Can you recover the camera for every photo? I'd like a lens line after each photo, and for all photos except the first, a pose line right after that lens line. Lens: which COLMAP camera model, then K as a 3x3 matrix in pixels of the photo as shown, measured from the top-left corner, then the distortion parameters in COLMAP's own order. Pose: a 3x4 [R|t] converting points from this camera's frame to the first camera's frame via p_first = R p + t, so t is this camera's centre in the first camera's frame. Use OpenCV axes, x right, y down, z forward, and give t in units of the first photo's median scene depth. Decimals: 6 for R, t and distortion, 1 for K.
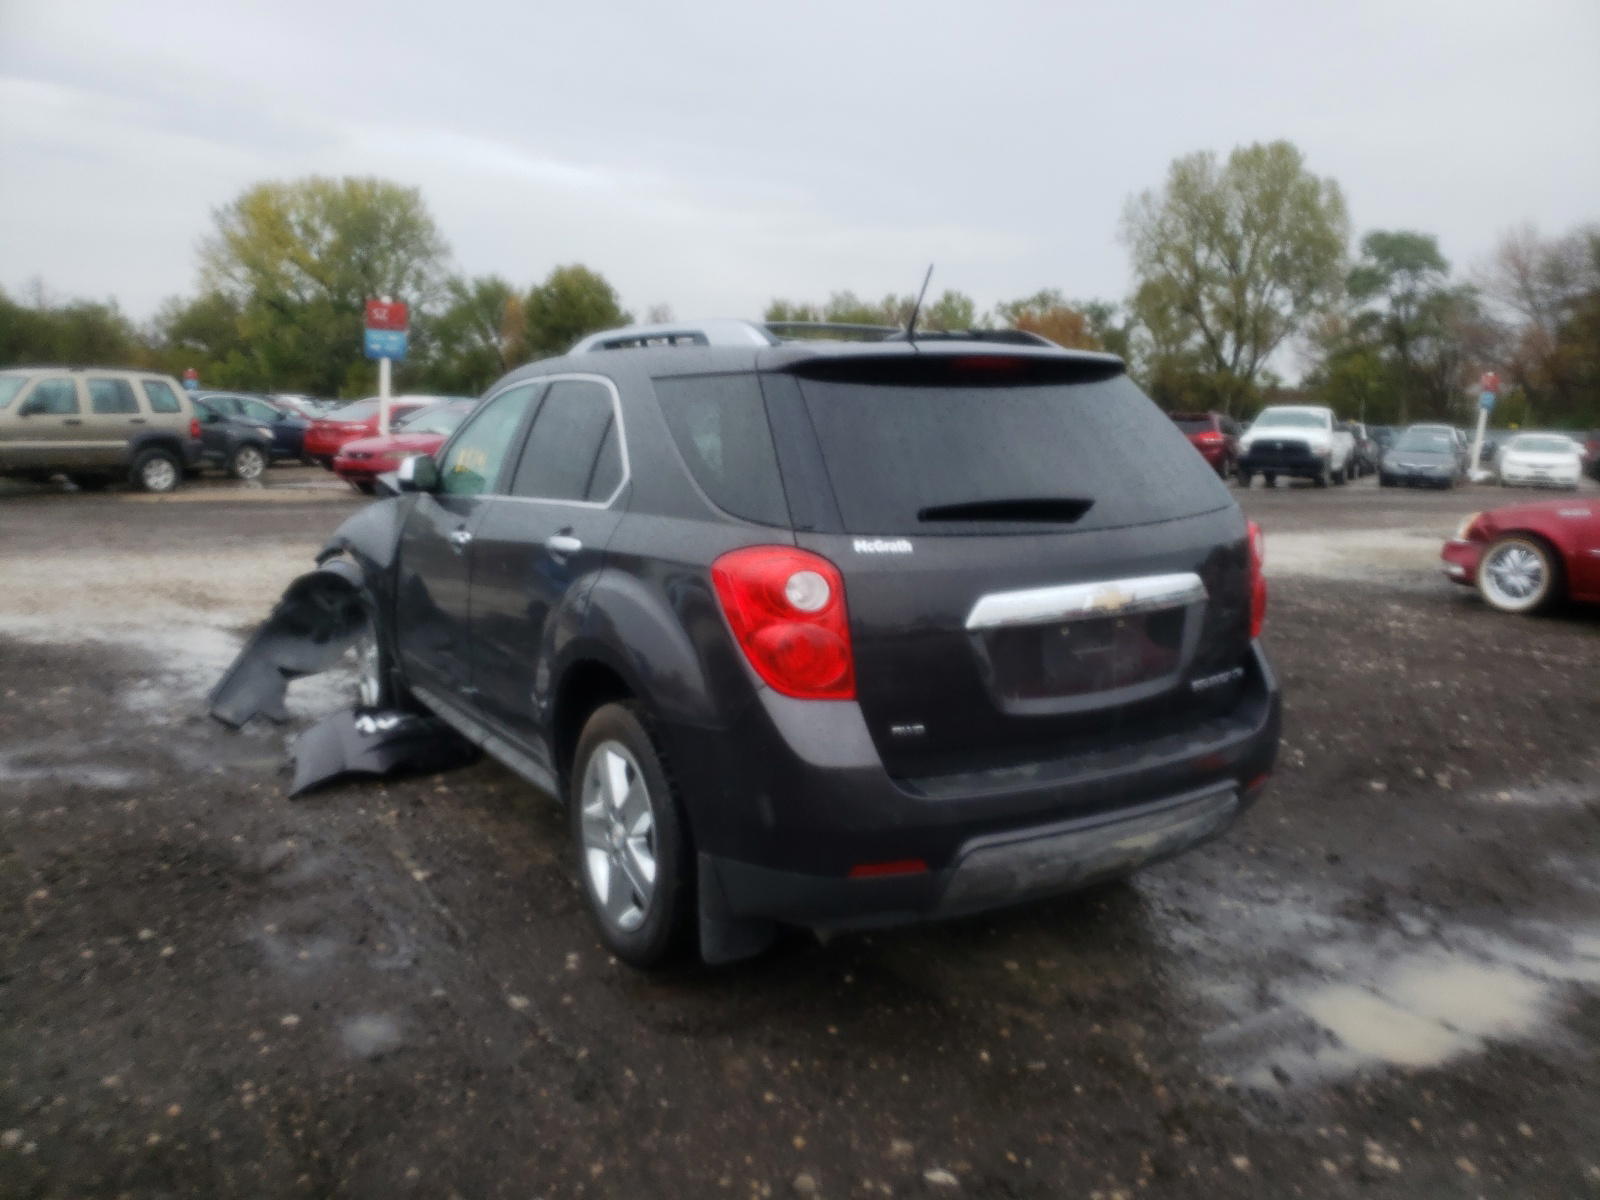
lens RADIAL K [[1202.3, 0, 804.7], [0, 1202.3, 555.6], [0, 0, 1]] dist [0.010723, 0.006285]
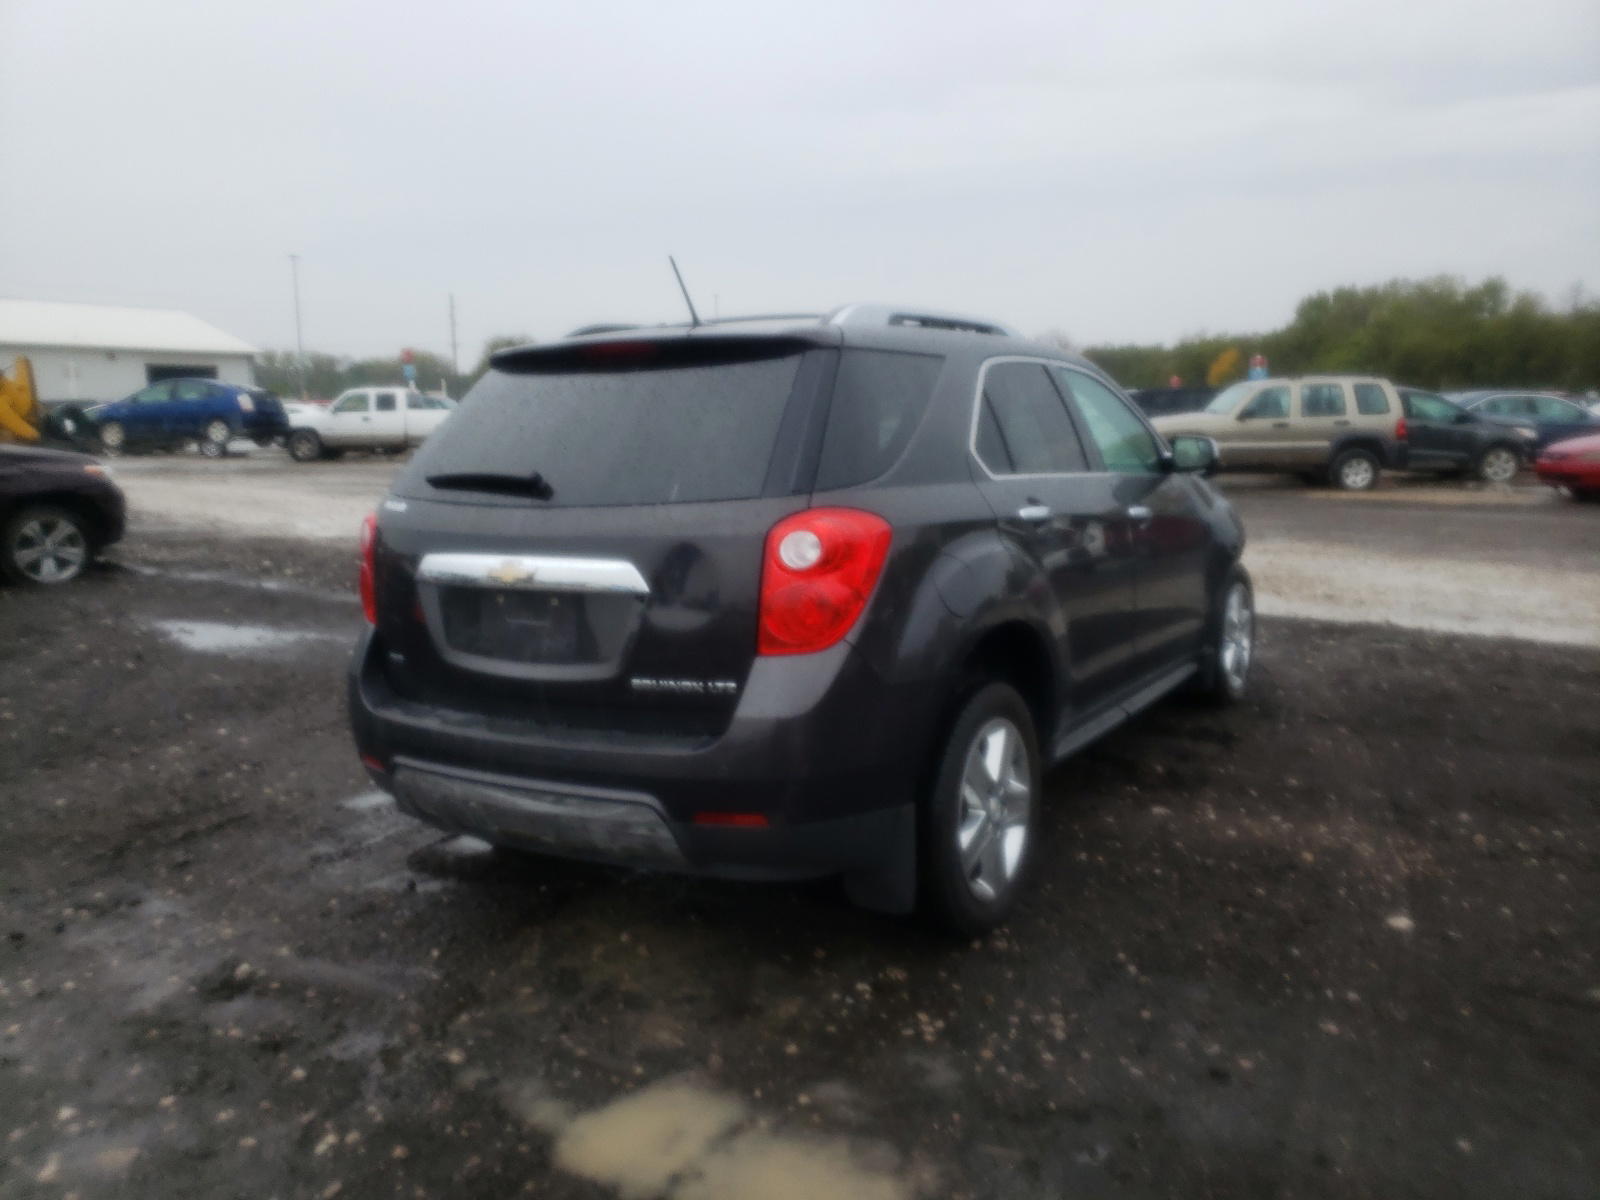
lens RADIAL K [[1202.3, 0, 804.7], [0, 1202.3, 555.6], [0, 0, 1]] dist [0.010723, 0.006285]
pose [[0.466653, 0.078274, -0.880970, 0.178257], [-0.080865, 0.995680, 0.045631, -0.006362], [0.880736, 0.049946, 0.470966, 0.102159]]
